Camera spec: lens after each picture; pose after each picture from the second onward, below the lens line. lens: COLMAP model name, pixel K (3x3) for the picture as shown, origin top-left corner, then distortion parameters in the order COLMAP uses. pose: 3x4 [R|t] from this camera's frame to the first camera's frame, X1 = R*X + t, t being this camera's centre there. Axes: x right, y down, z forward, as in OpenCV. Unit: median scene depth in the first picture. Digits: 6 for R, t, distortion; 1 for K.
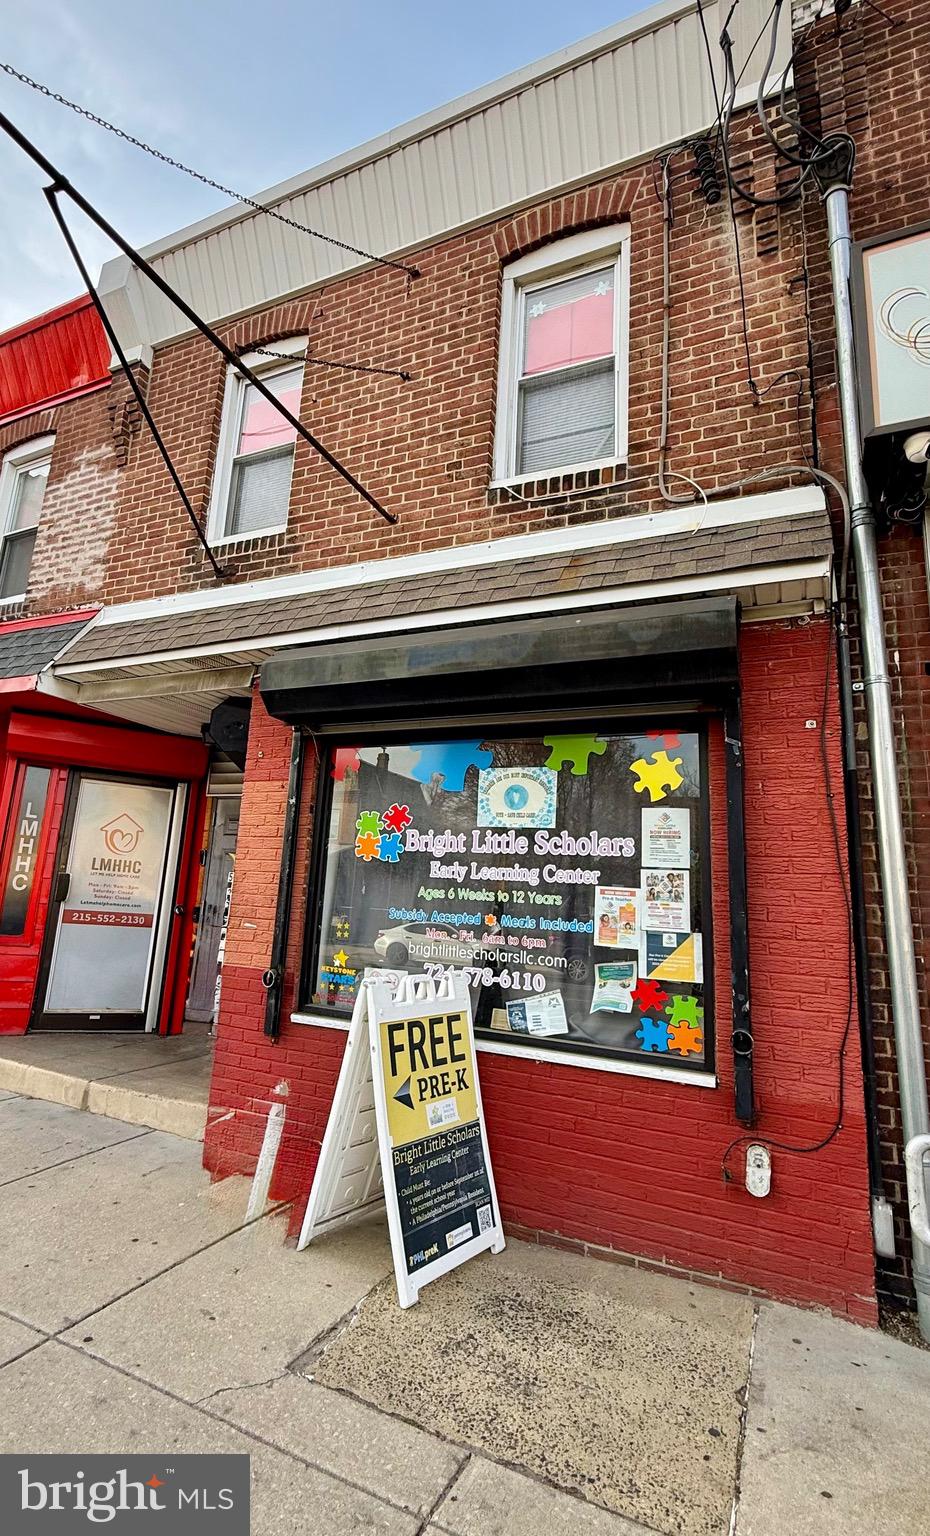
lens RADIAL K [[754.1, 0, 401.3], [0, 754.1, 744.0], [0, 0, 1]] dist [0.000086, 0.001036]
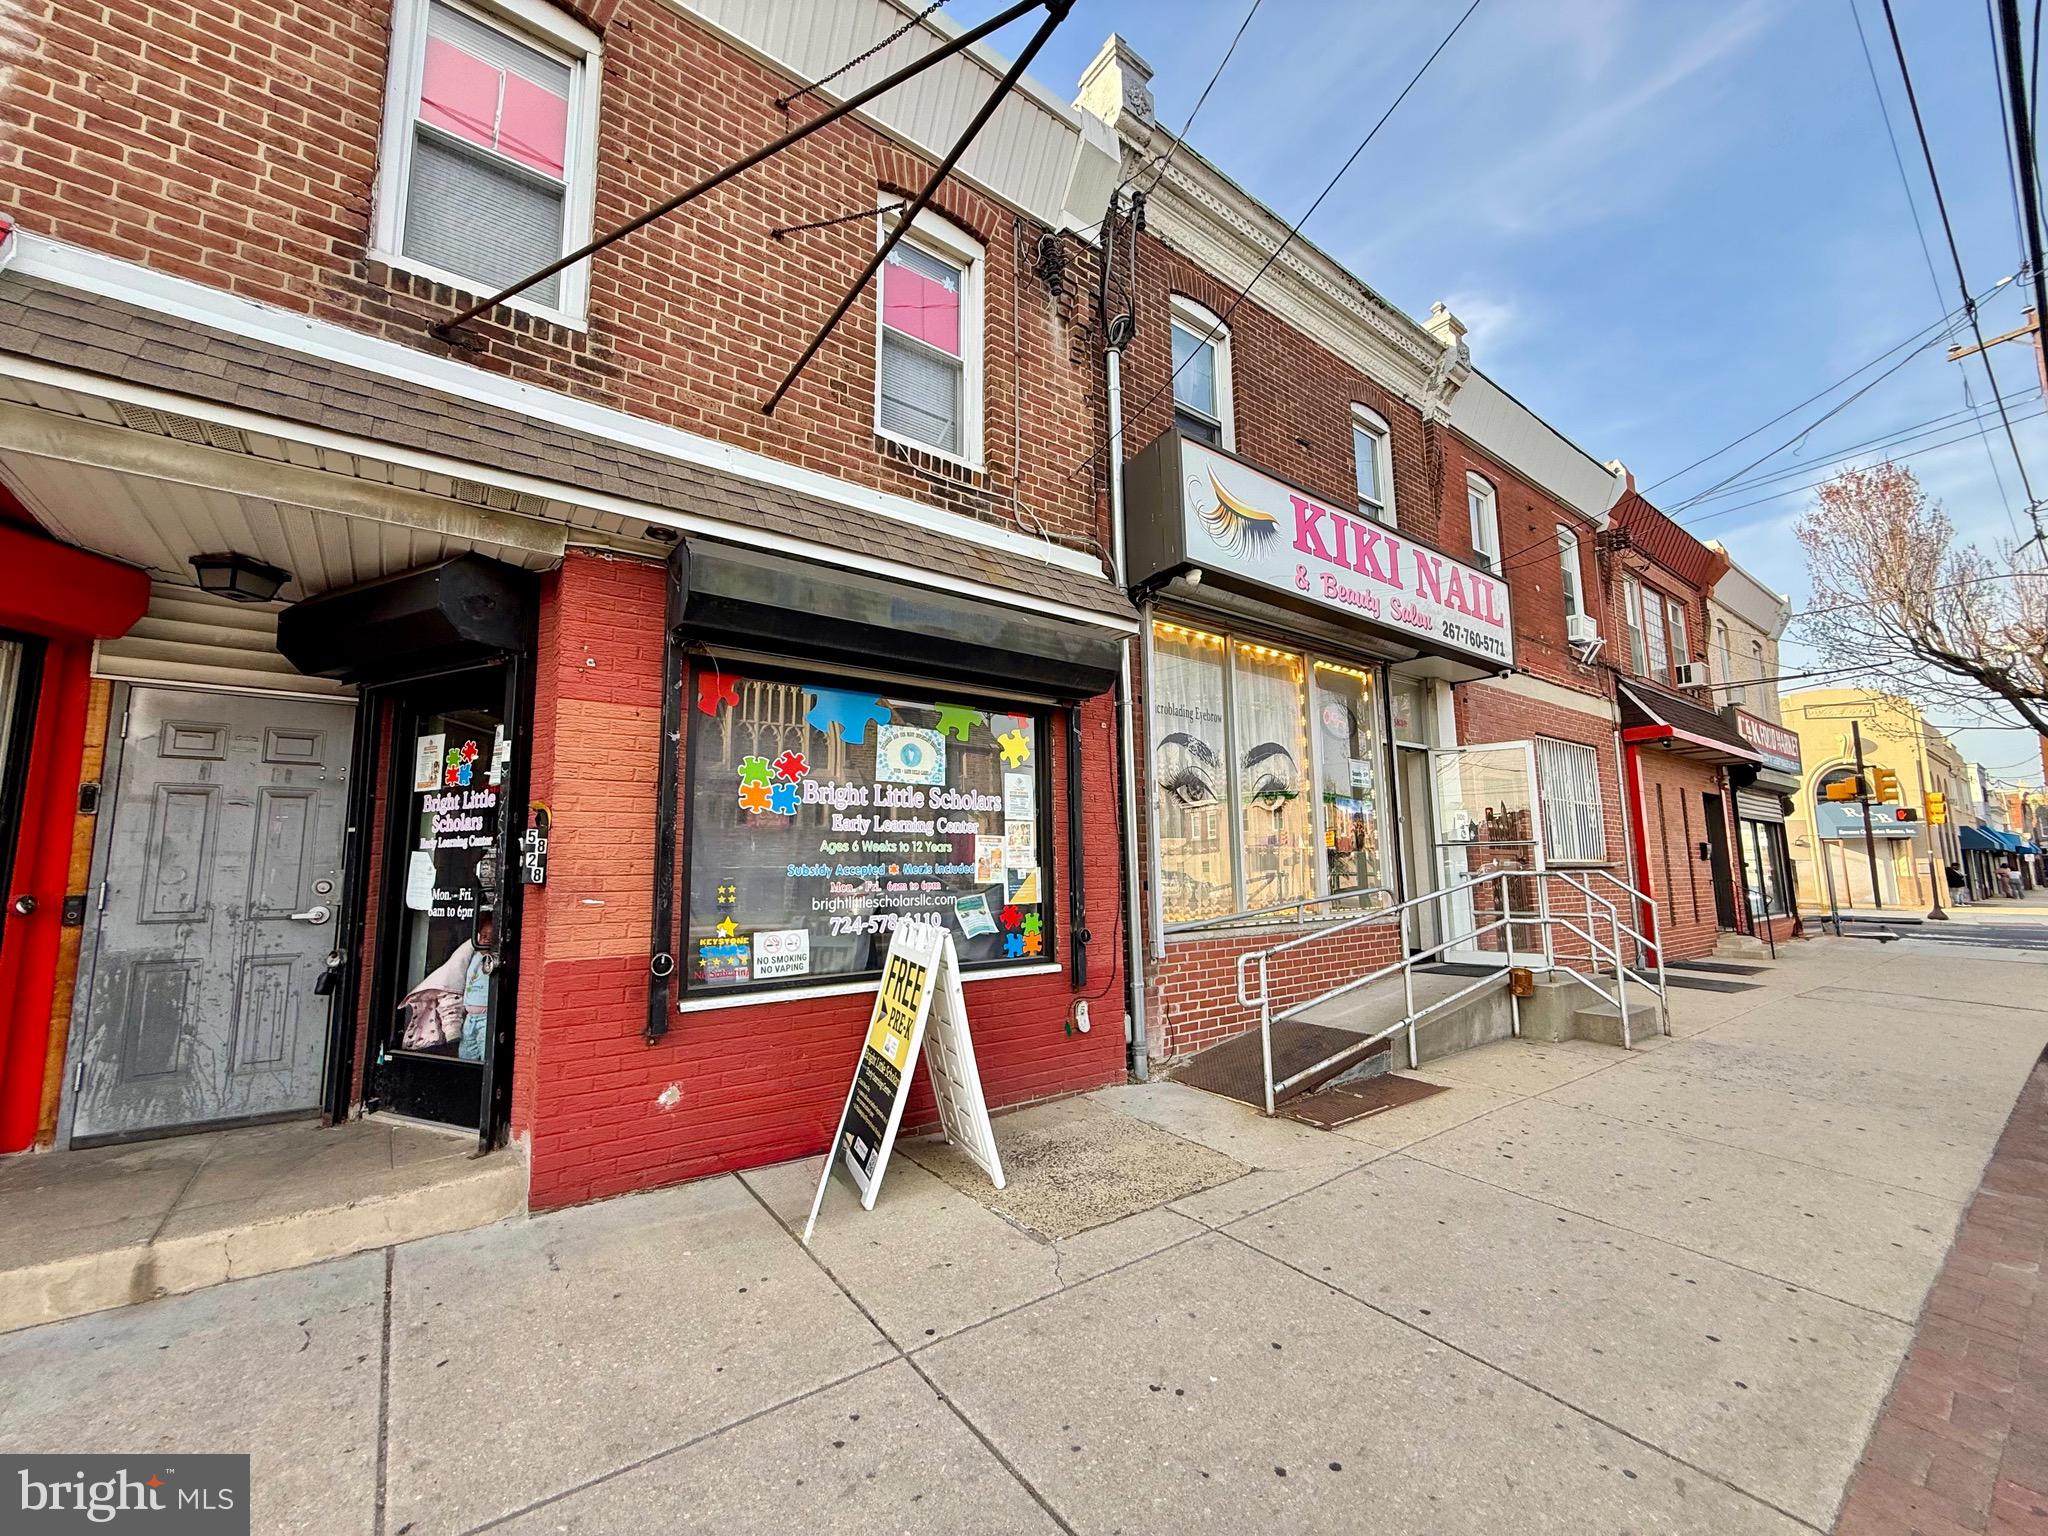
lens RADIAL K [[818.6, 0, 1022.7], [0, 818.6, 767.3], [0, 0, 1]] dist [0.000429, 0.000133]
pose [[0.427156, 0.046062, 0.903004, -0.842780], [-0.152575, 0.988052, 0.021774, 0.038759], [-0.891212, -0.147077, 0.429080, 0.363591]]
